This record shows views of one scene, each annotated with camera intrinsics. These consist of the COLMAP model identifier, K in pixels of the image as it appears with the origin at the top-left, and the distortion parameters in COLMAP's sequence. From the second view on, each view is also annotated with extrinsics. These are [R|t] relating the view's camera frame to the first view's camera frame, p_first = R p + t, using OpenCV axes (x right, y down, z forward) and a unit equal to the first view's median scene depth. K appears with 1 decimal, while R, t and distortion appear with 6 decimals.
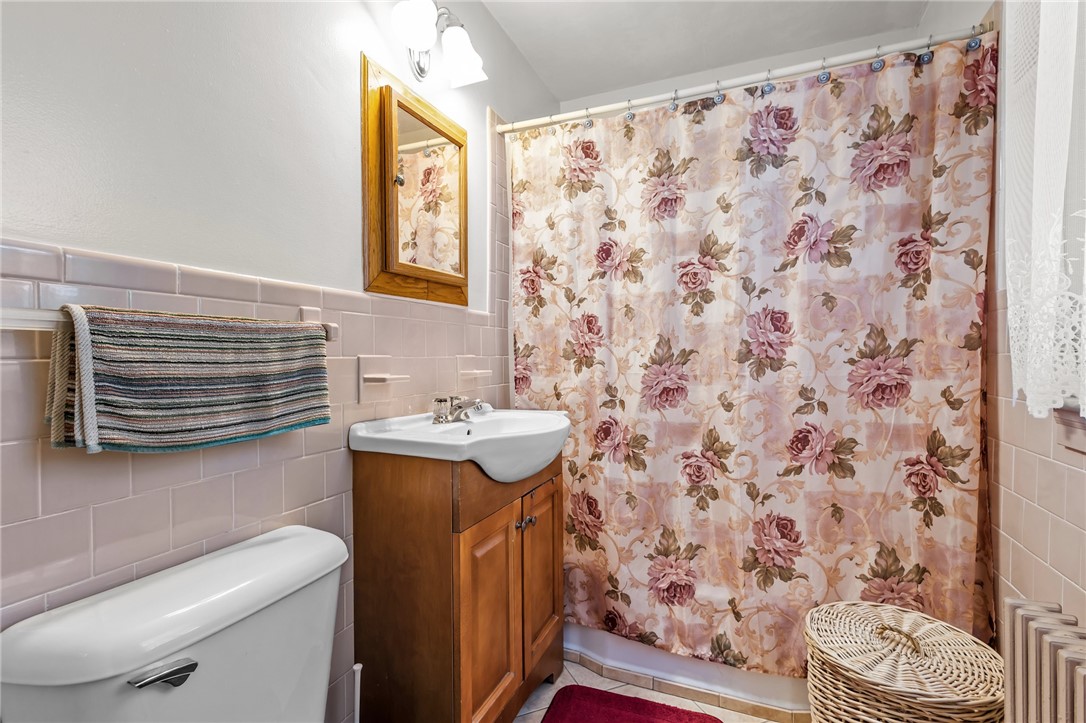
lens RADIAL K [[502.5, 0, 544.6], [0, 502.5, 361.7], [0, 0, 1]] dist [0.004984, -0.001580]
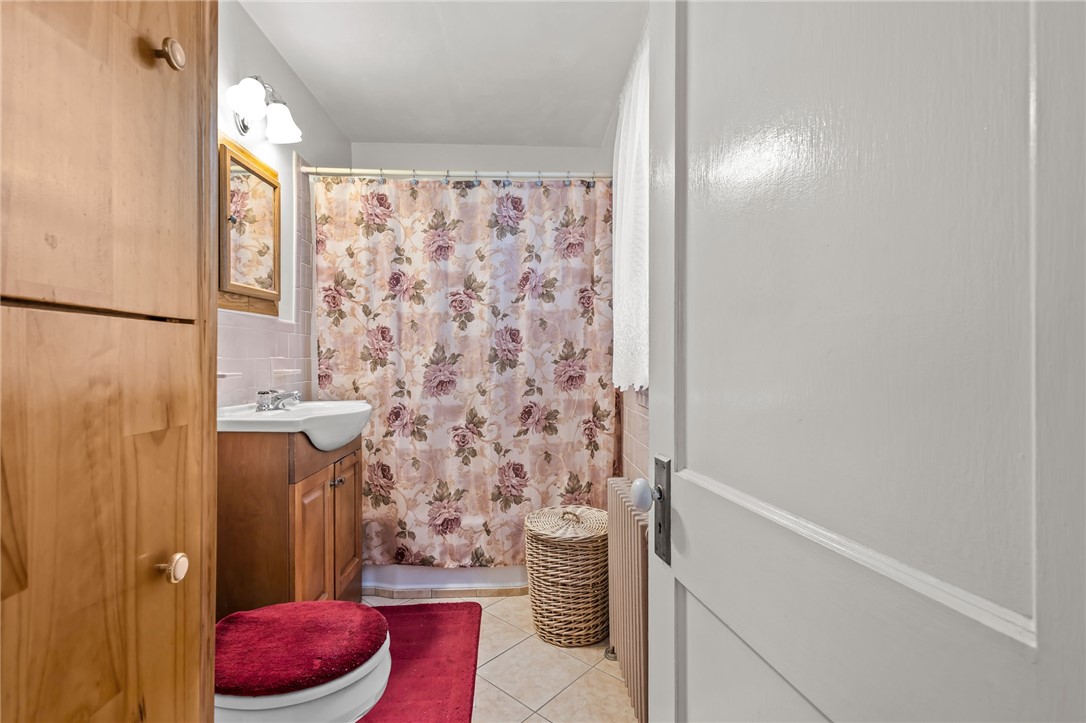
lens RADIAL K [[502.5, 0, 544.3], [0, 502.5, 360.1], [0, 0, 1]] dist [0.004984, -0.001580]
pose [[0.904839, 0.001739, 0.425750, -0.101345], [0.001840, 0.999966, -0.007994, 0.006155], [-0.425750, 0.008016, 0.904806, -0.417866]]
